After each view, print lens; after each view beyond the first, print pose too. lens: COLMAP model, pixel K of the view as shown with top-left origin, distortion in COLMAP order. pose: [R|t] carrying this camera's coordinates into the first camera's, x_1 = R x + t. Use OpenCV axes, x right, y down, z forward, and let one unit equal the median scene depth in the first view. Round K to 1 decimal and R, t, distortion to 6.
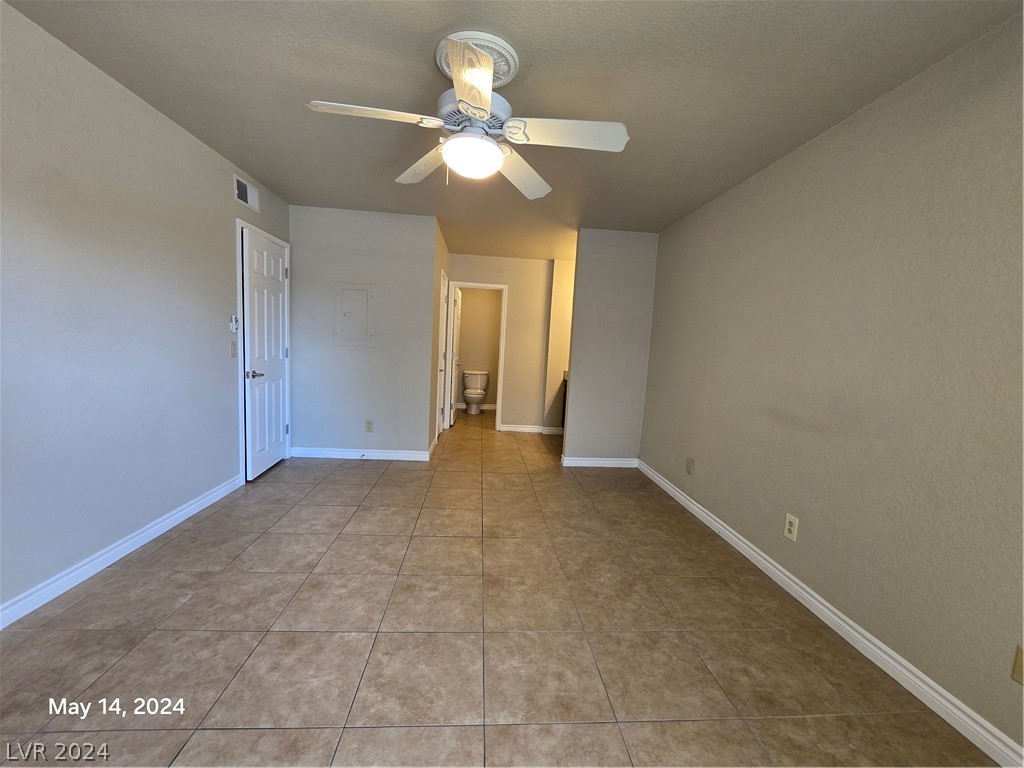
lens RADIAL K [[420.6, 0, 510.8], [0, 420.6, 384.9], [0, 0, 1]] dist [-0.005983, 0.001434]
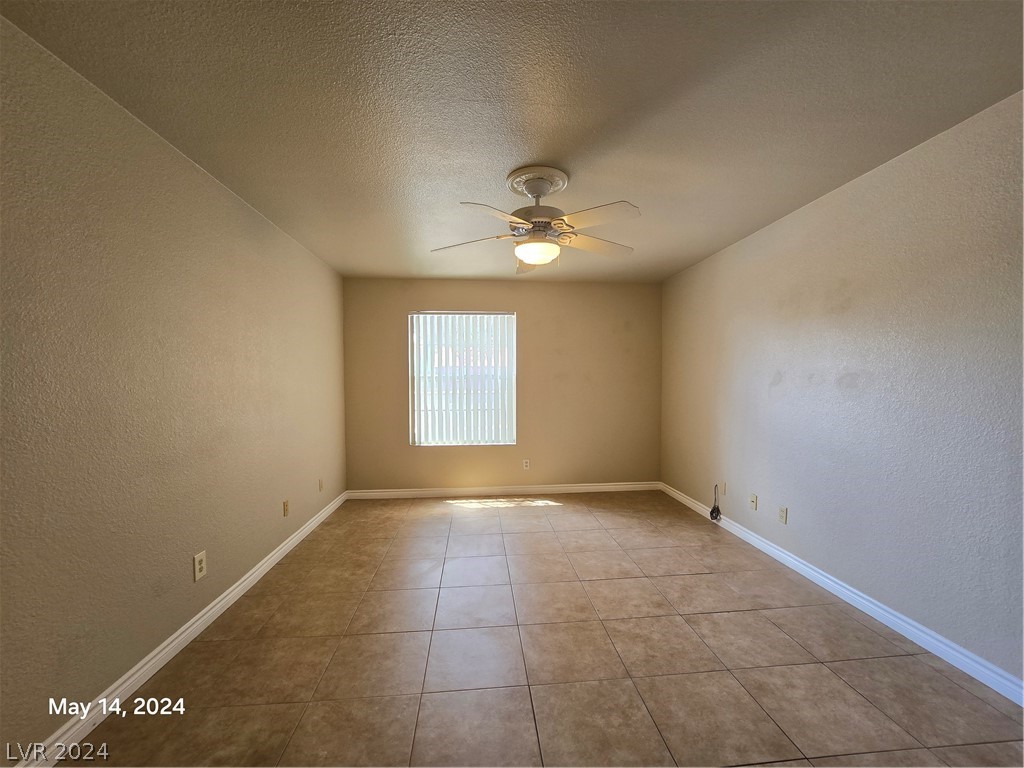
lens RADIAL K [[420.6, 0, 517.6], [0, 420.6, 388.0], [0, 0, 1]] dist [-0.005983, 0.001434]
pose [[-0.998256, -0.050412, -0.030704, -0.006818], [-0.053647, 0.991834, 0.115707, -0.209863], [0.024620, 0.117152, -0.992809, 1.893888]]
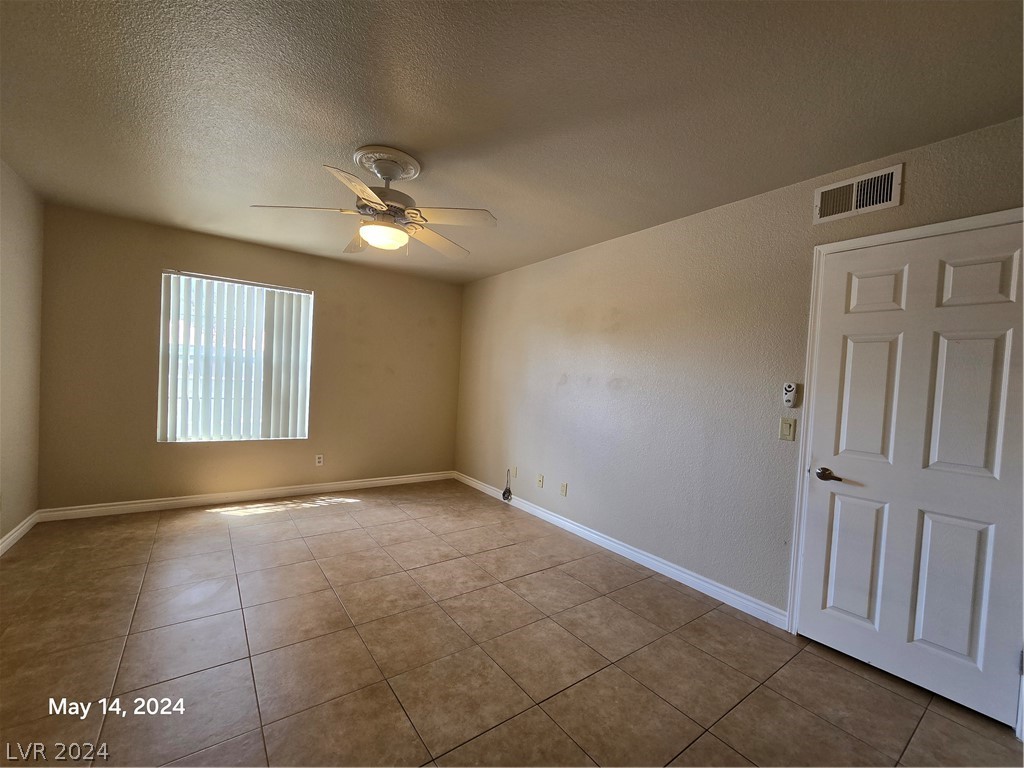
lens RADIAL K [[420.6, 0, 513.2], [0, 420.6, 385.1], [0, 0, 1]] dist [-0.005983, 0.001434]
pose [[-0.837579, -0.094083, -0.538154, 0.187468], [-0.152427, 0.986186, 0.064827, -0.185755], [0.524621, 0.136328, -0.840349, 1.875381]]
